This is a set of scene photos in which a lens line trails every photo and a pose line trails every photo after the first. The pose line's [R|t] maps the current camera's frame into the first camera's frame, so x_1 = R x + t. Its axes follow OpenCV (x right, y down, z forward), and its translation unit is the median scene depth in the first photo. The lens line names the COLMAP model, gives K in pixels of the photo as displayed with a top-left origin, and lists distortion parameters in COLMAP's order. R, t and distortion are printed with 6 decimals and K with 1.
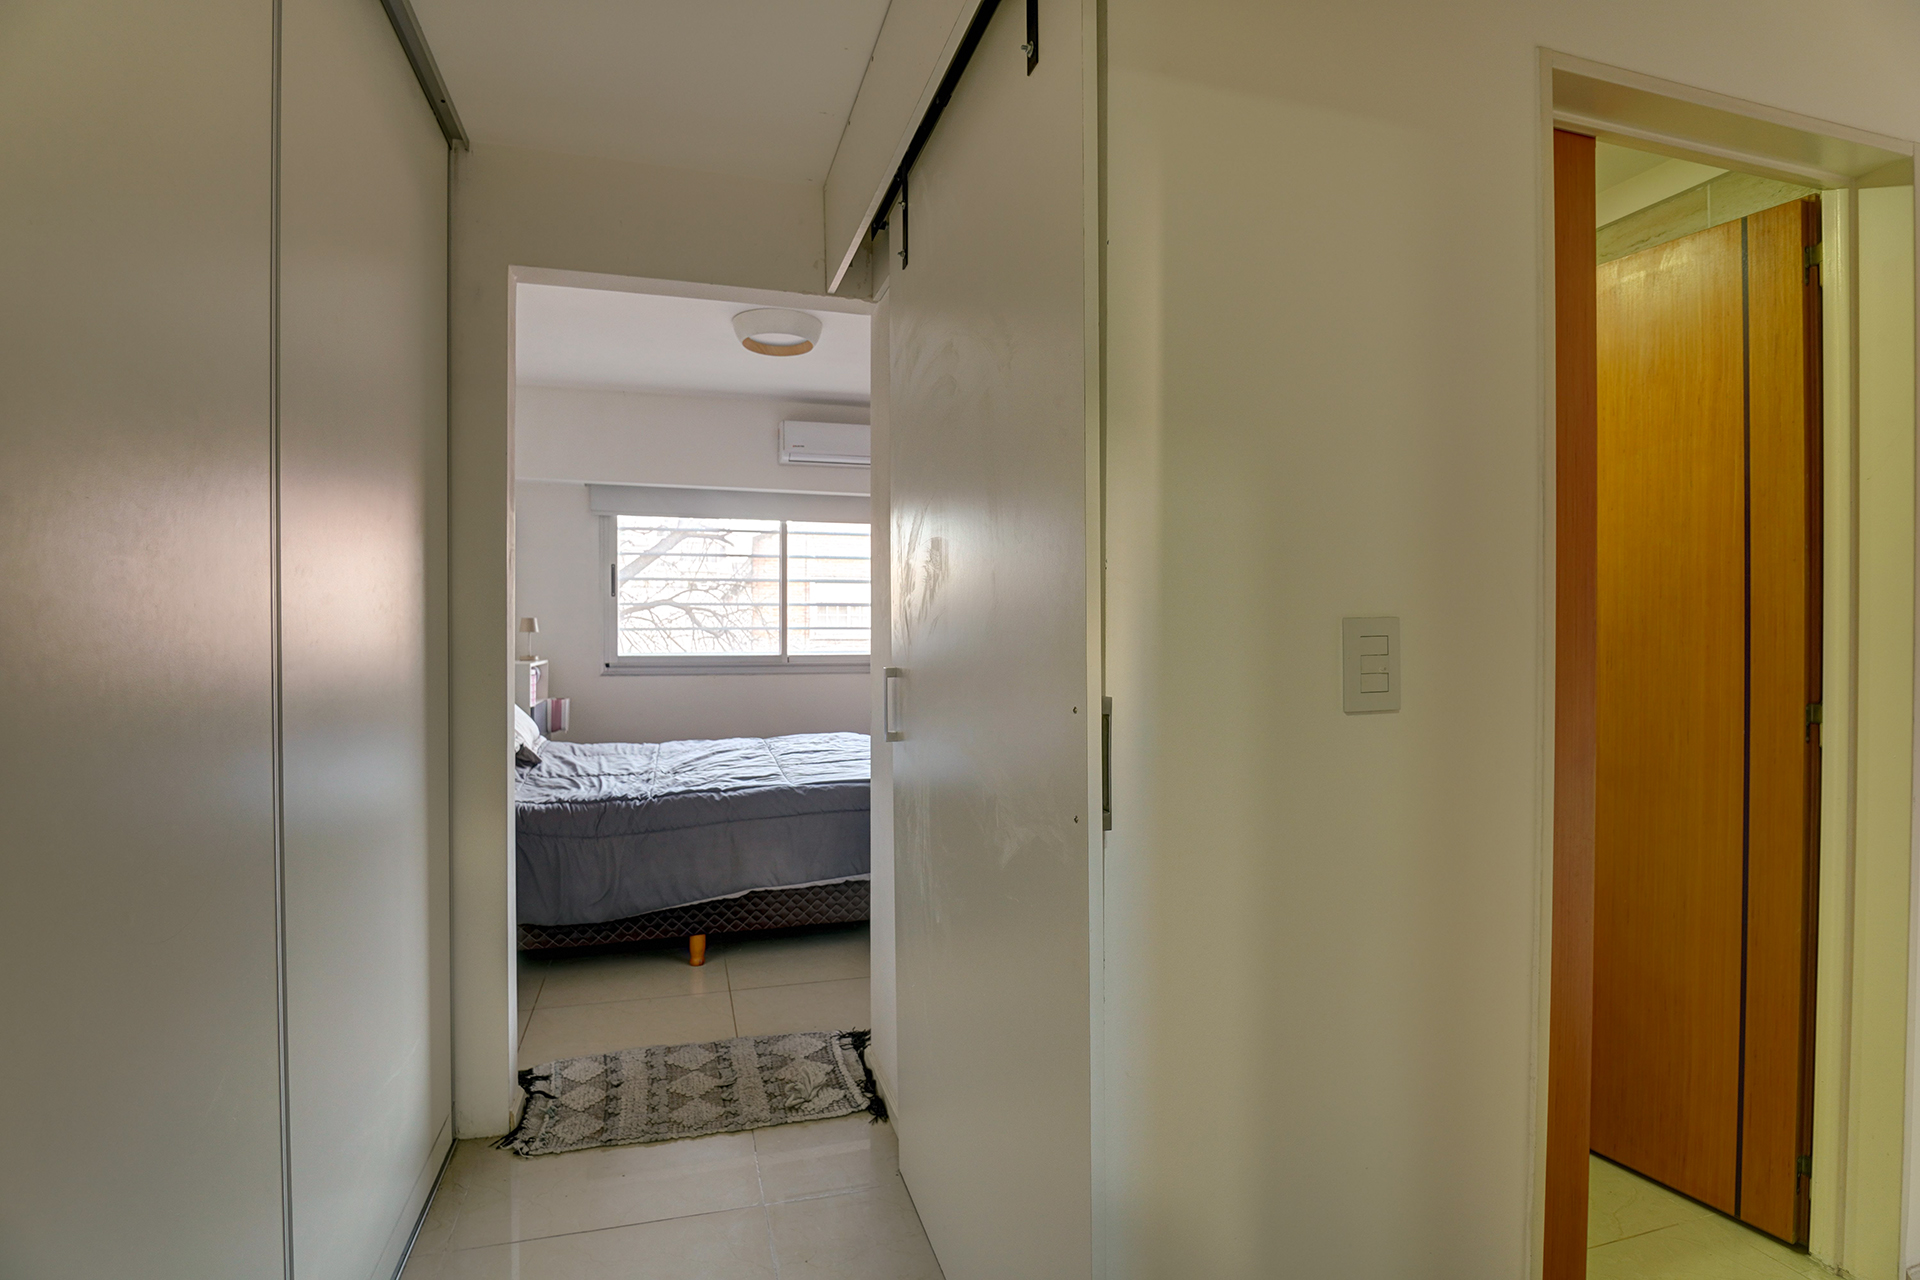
lens RADIAL K [[934.3, 0, 943.8], [0, 934.3, 630.8], [0, 0, 1]] dist [-0.024736, -0.001553]
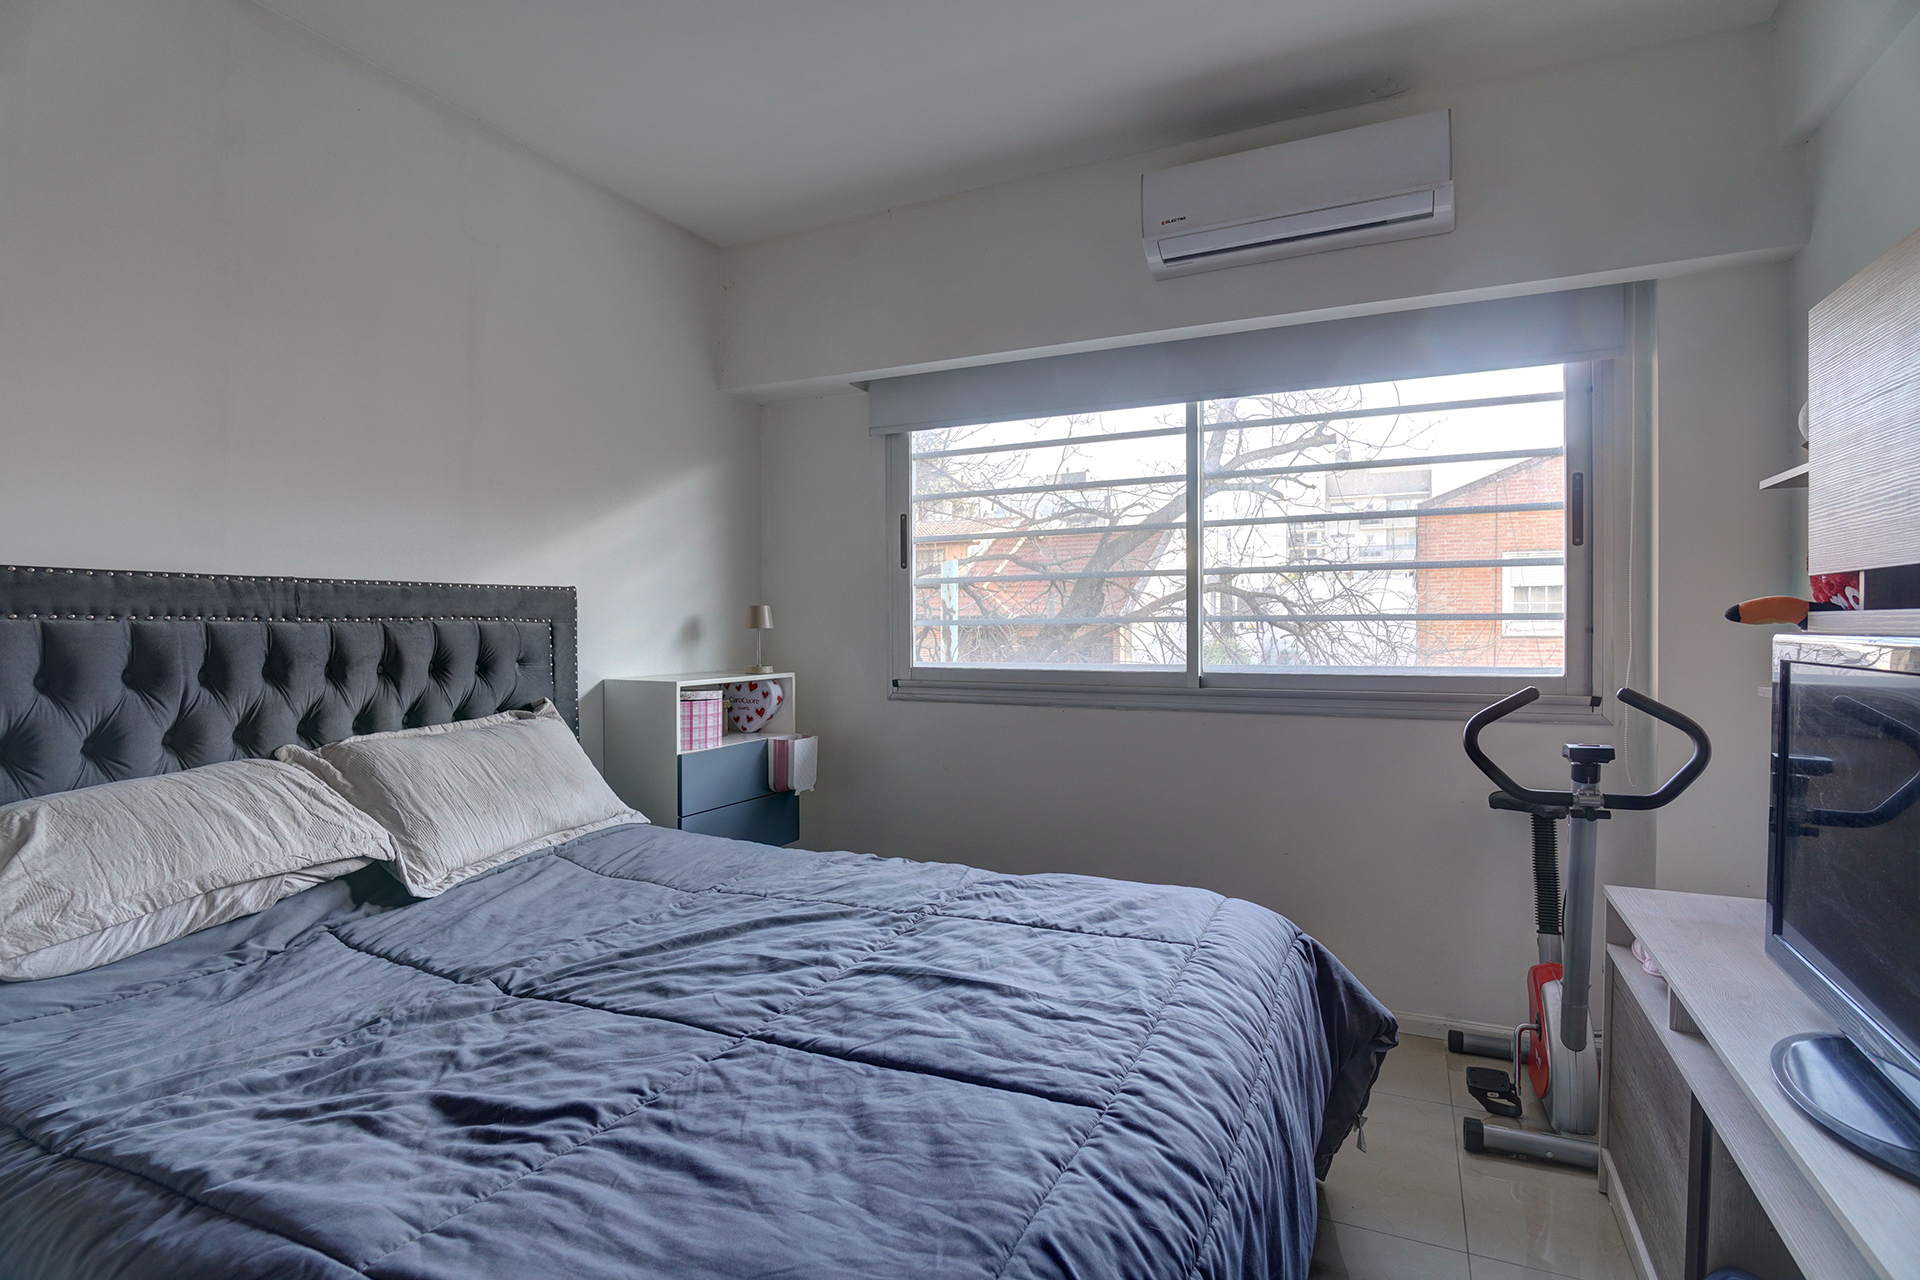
lens RADIAL K [[934.3, 0, 944.1], [0, 934.3, 639.3], [0, 0, 1]] dist [-0.024736, -0.001553]
pose [[0.742275, 0.005630, -0.670071, 0.065136], [0.004199, 0.999906, 0.013052, 0.000970], [0.670082, -0.012502, 0.742182, 0.552647]]
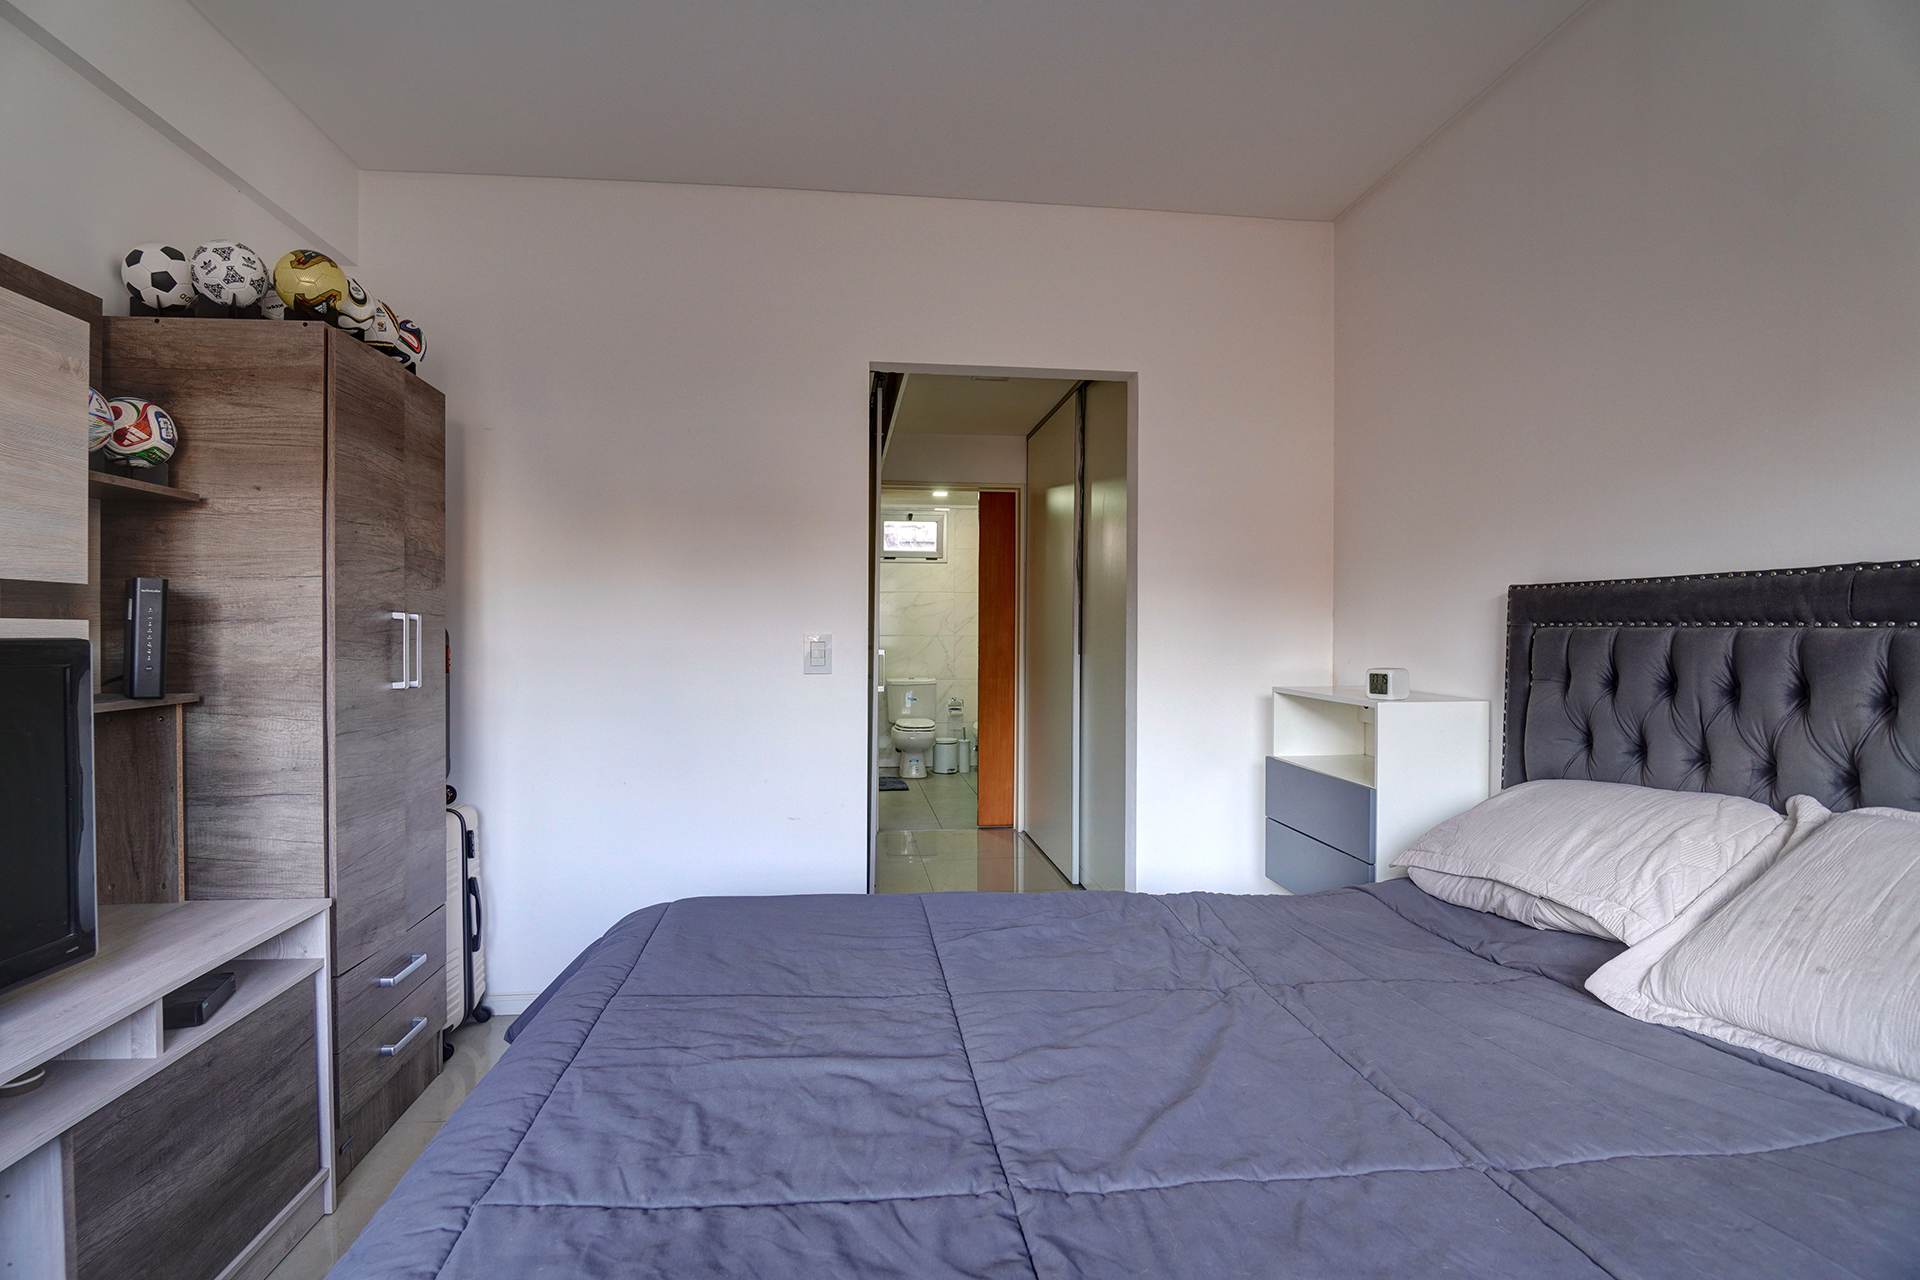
lens RADIAL K [[934.3, 0, 939.5], [0, 934.3, 636.1], [0, 0, 1]] dist [-0.024736, -0.001553]
pose [[-0.984170, -0.005745, 0.177136, -0.162256], [-0.005190, 0.999980, 0.003597, 0.000752], [-0.177153, 0.002621, -0.984180, 0.935724]]
